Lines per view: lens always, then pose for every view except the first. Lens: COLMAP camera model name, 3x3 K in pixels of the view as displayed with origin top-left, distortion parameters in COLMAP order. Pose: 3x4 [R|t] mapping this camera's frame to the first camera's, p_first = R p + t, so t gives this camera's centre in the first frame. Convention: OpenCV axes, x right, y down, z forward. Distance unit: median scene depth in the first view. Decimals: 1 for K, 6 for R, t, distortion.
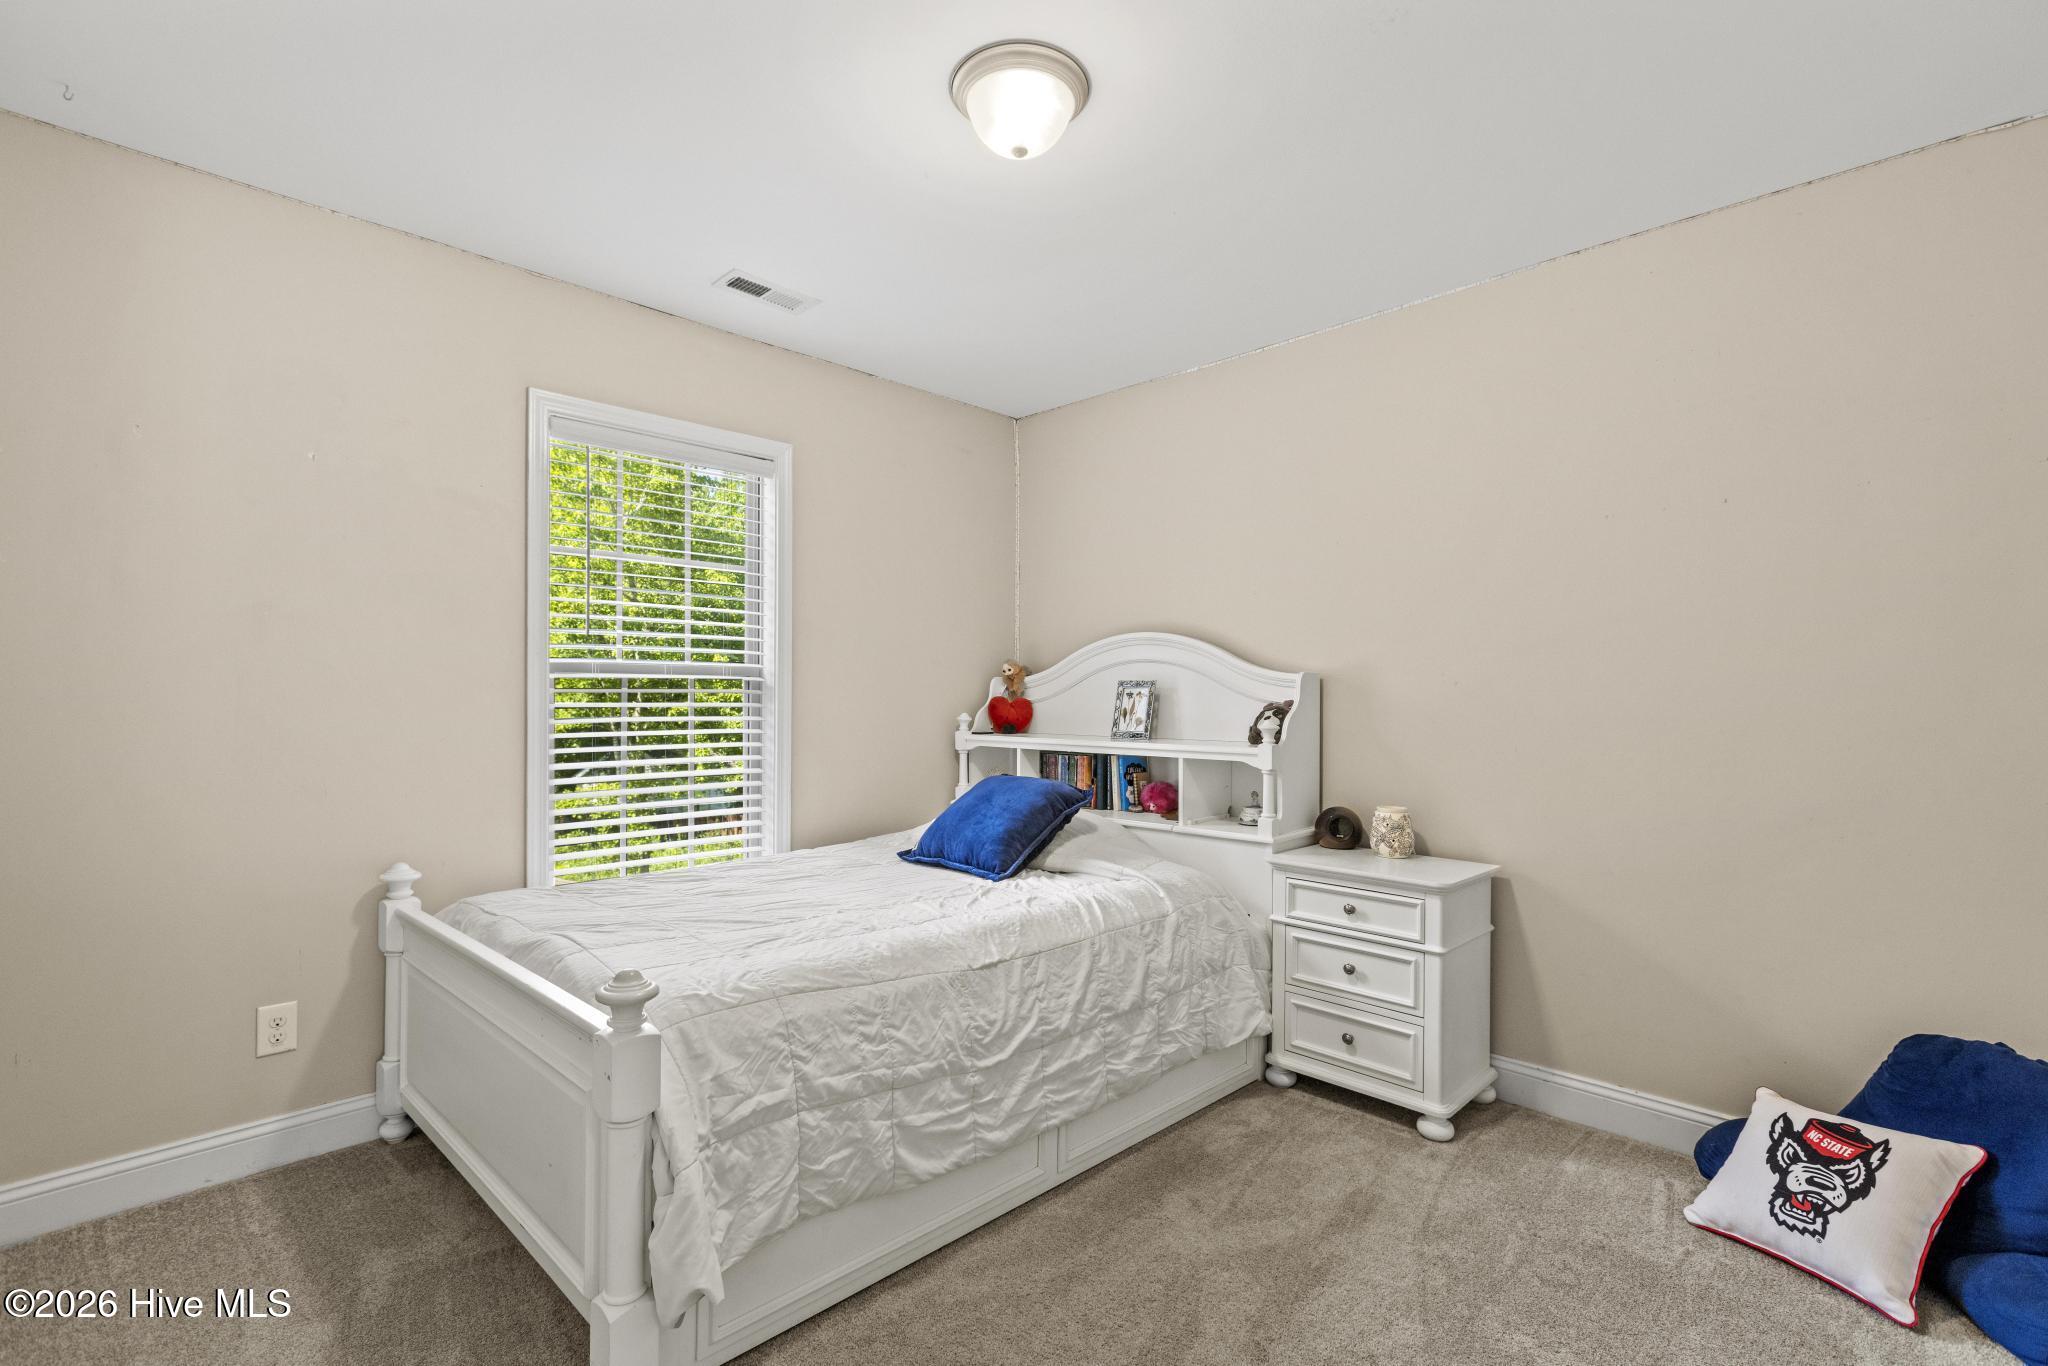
lens RADIAL K [[905.9, 0, 1025.9], [0, 905.9, 698.3], [0, 0, 1]] dist [-0.001248, -0.000029]
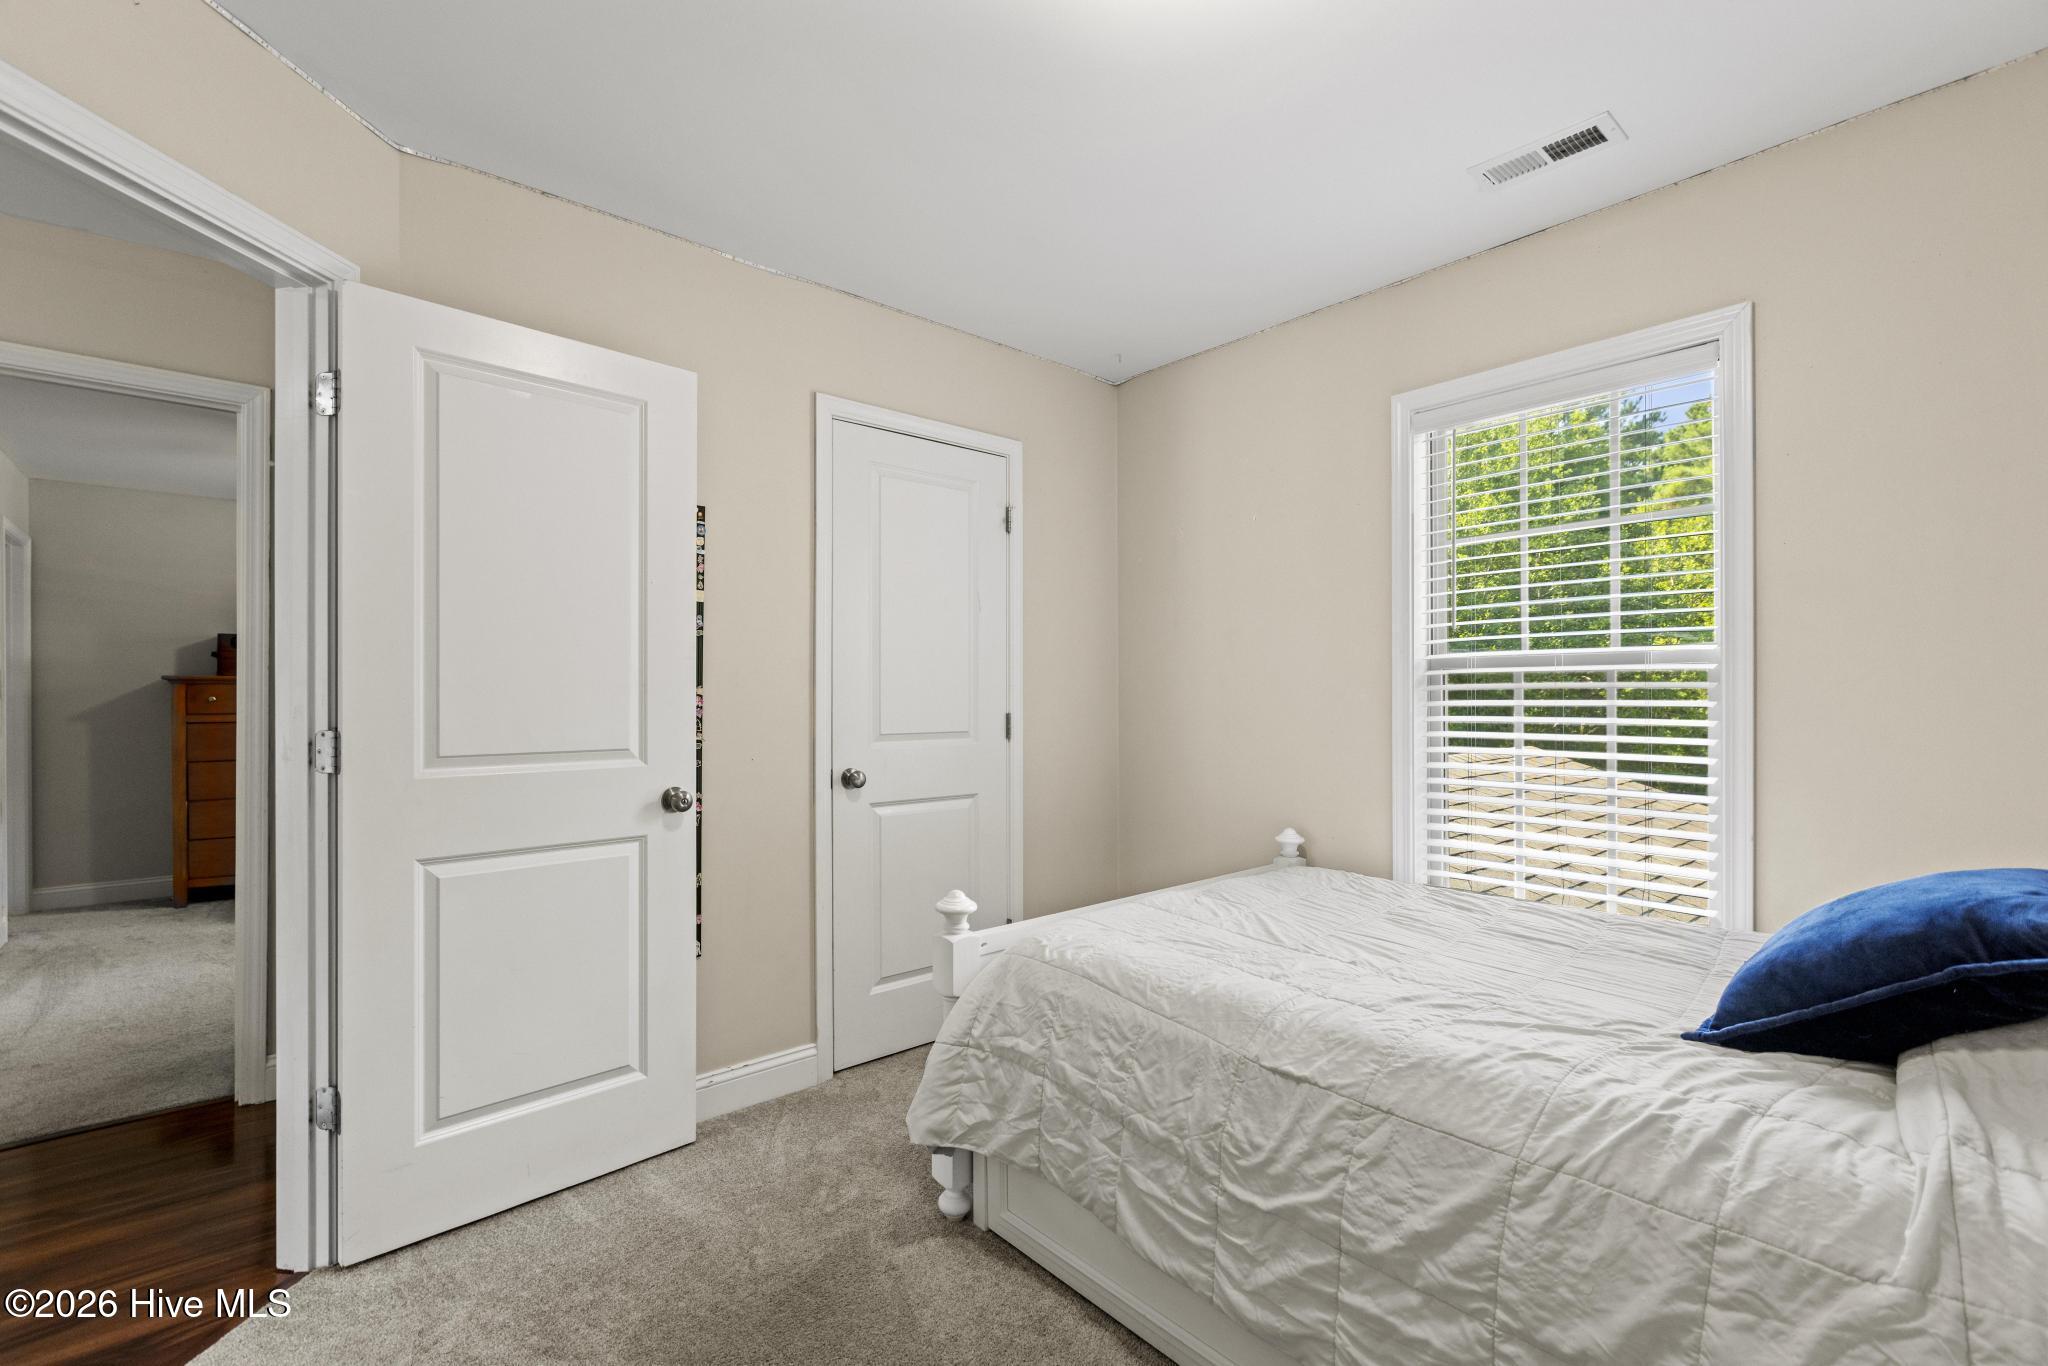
lens RADIAL K [[905.9, 0, 1025.9], [0, 905.9, 698.3], [0, 0, 1]] dist [-0.001248, -0.000029]
pose [[-0.075846, -0.005001, -0.997107, 0.714662], [0.010445, 0.999929, -0.005810, 0.005883], [0.997065, -0.010856, -0.075788, 0.905184]]
